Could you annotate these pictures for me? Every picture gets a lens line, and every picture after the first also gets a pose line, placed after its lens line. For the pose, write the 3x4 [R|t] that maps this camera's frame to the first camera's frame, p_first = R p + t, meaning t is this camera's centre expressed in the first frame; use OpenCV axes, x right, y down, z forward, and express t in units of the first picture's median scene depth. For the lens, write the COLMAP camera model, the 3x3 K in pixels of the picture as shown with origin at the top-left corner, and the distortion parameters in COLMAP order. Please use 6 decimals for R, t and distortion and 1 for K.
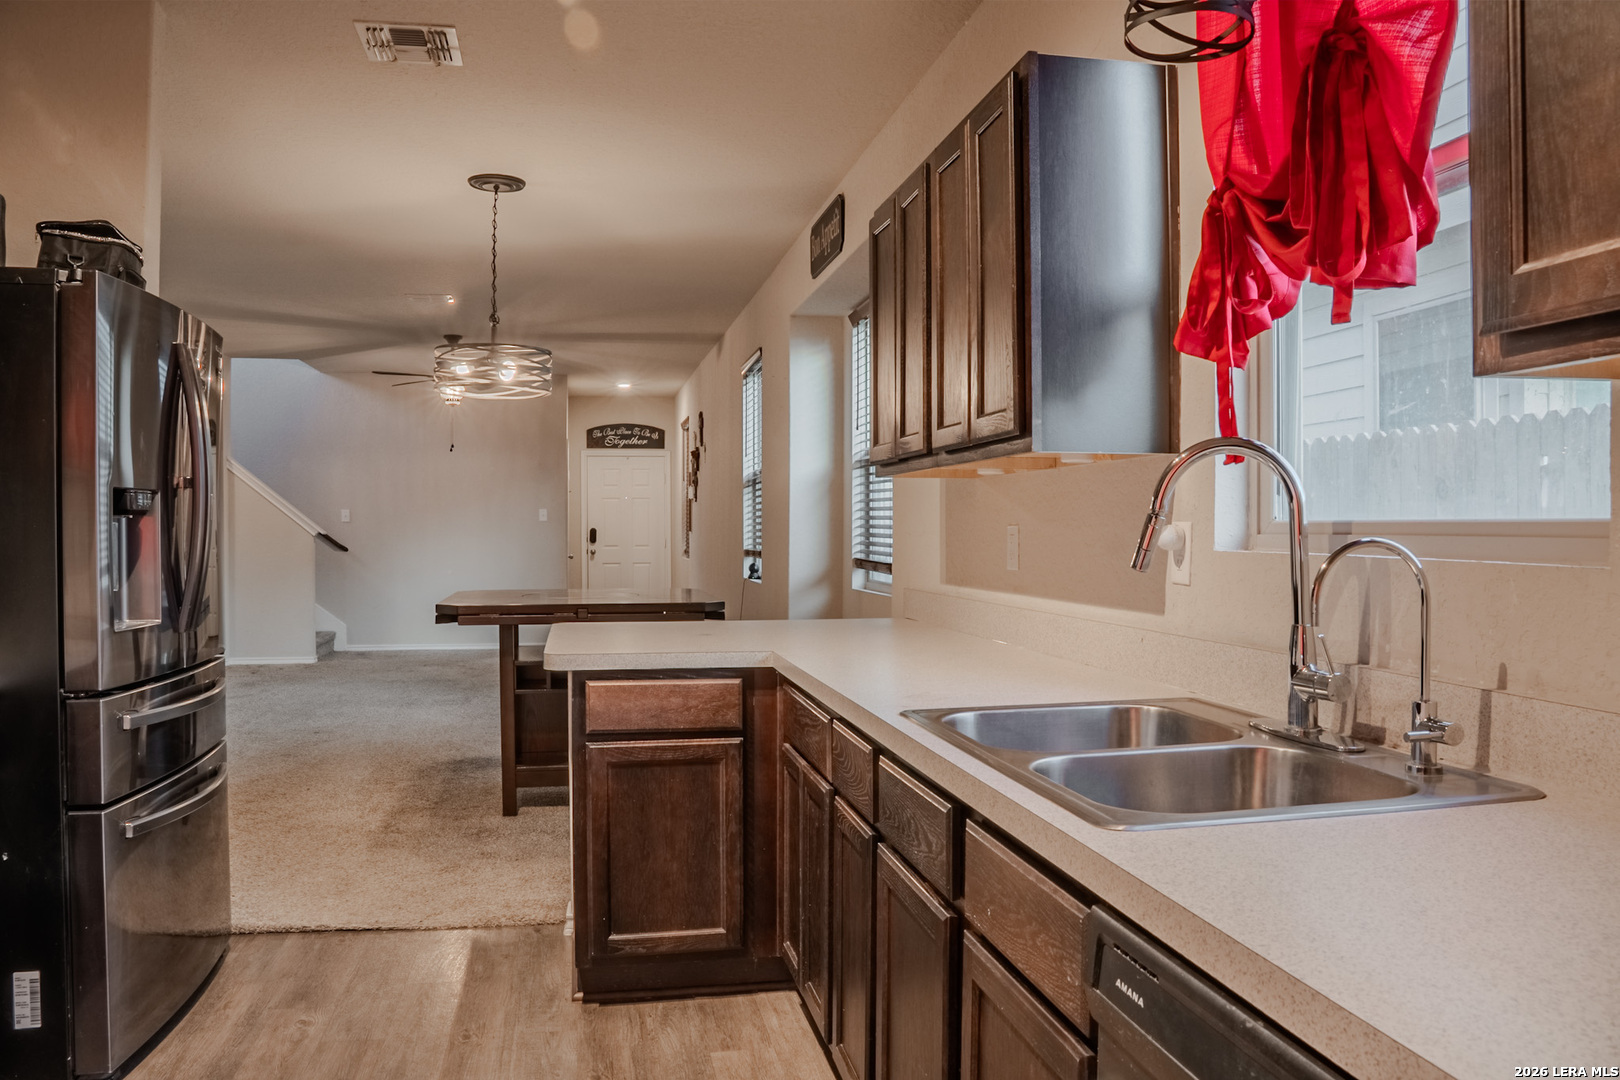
lens RADIAL K [[1220.6, 0, 814.7], [0, 1220.6, 546.1], [0, 0, 1]] dist [-0.132603, 0.096892]
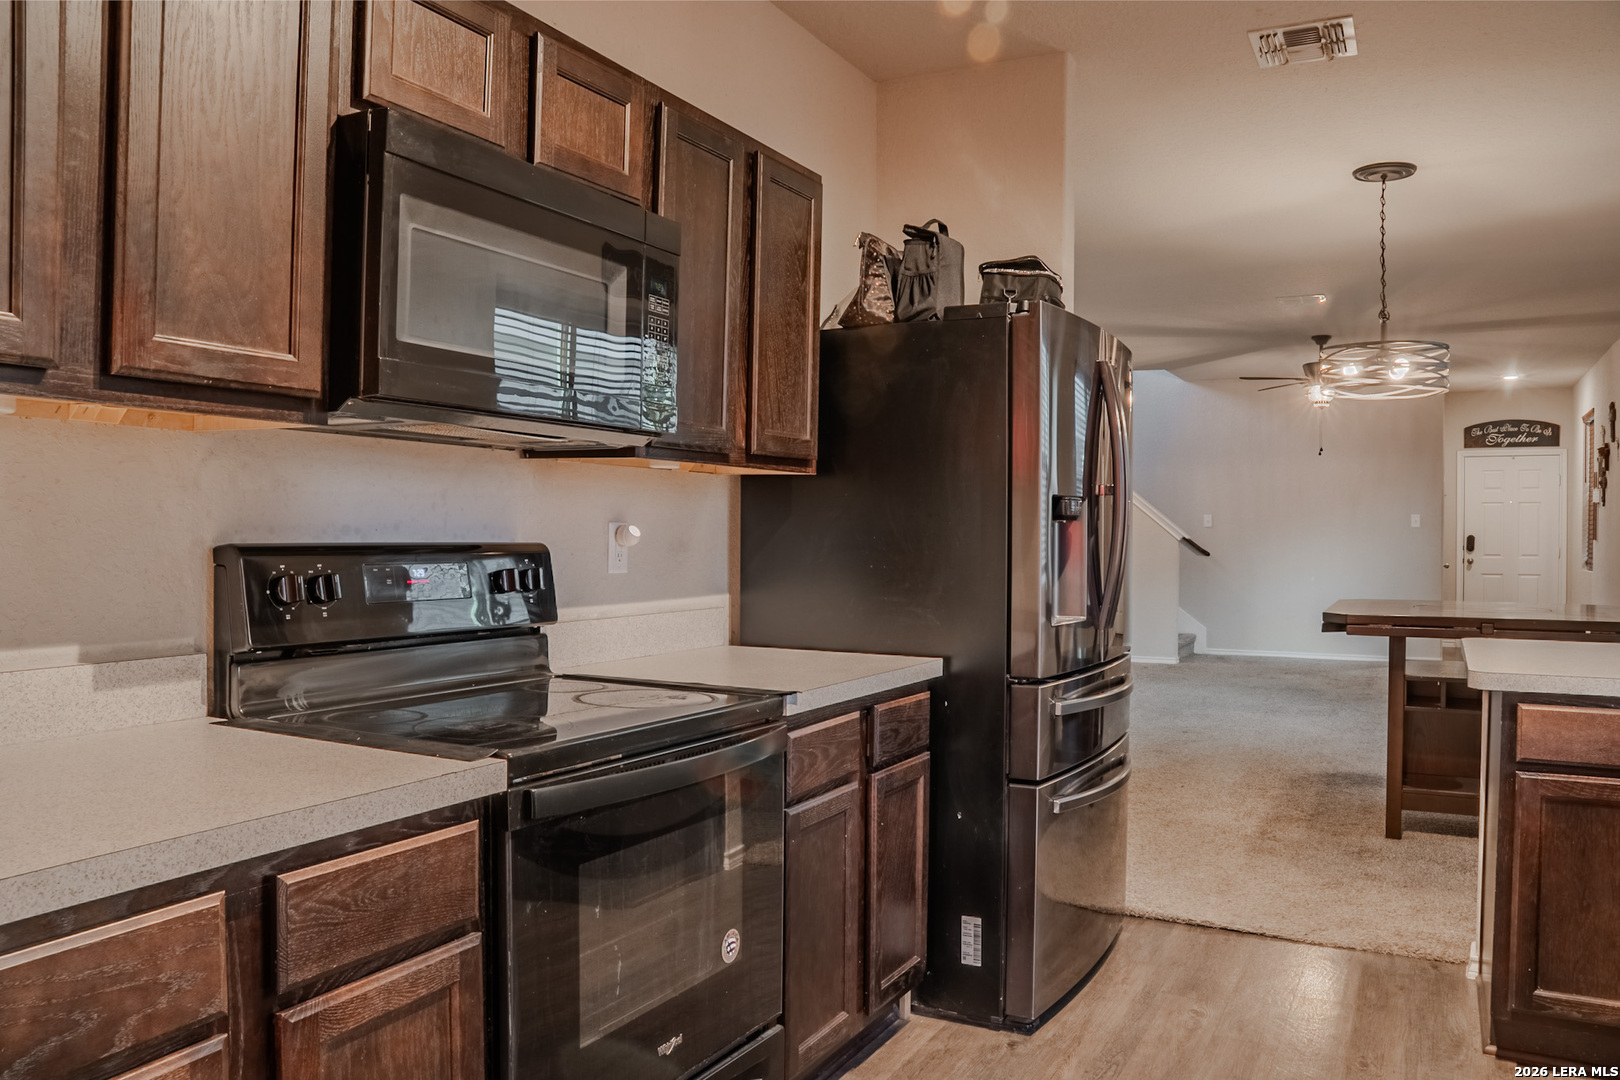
lens RADIAL K [[1220.6, 0, 810.4], [0, 1220.6, 546.4], [0, 0, 1]] dist [-0.132603, 0.096892]
pose [[0.777509, 0.012981, -0.628738, -0.038280], [-0.015499, 0.999879, 0.001478, 0.000036], [0.628681, 0.008596, 0.777616, -0.018408]]
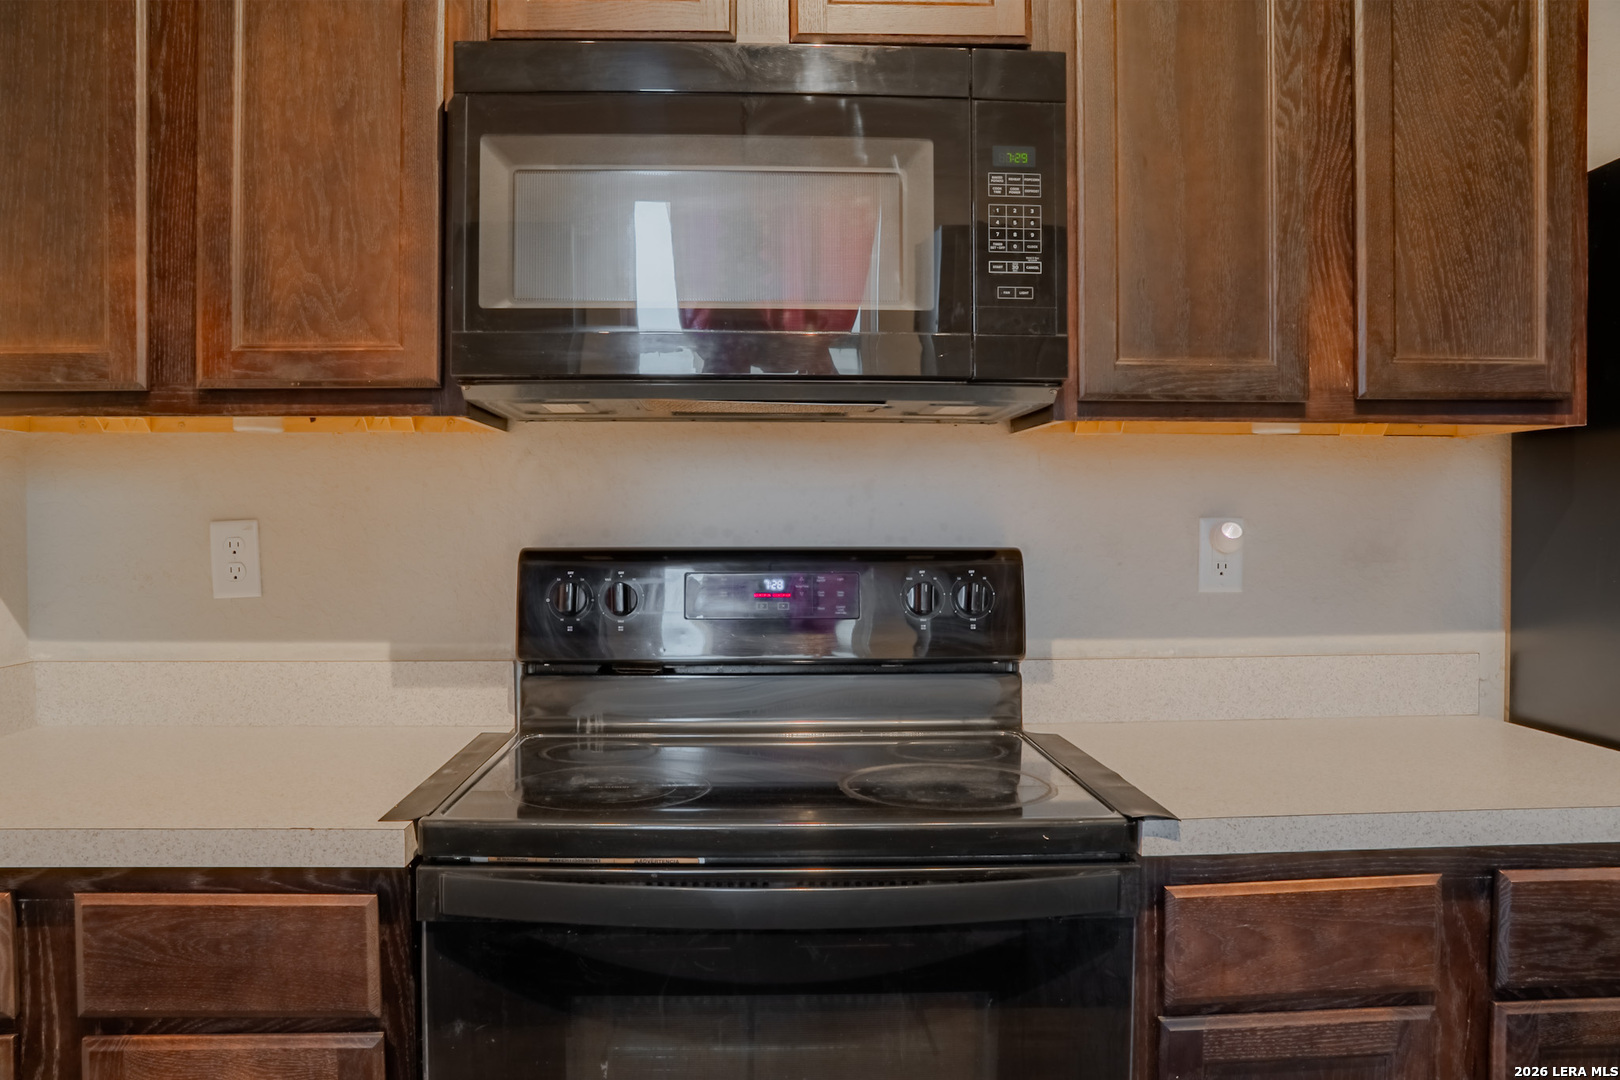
lens RADIAL K [[1220.6, 0, 800.4], [0, 1220.6, 545.0], [0, 0, 1]] dist [-0.132603, 0.096892]
pose [[-0.146058, 0.013612, -0.989182, -0.073849], [-0.011405, 0.999816, 0.015442, -0.005357], [0.989210, 0.013537, -0.145875, 0.335686]]
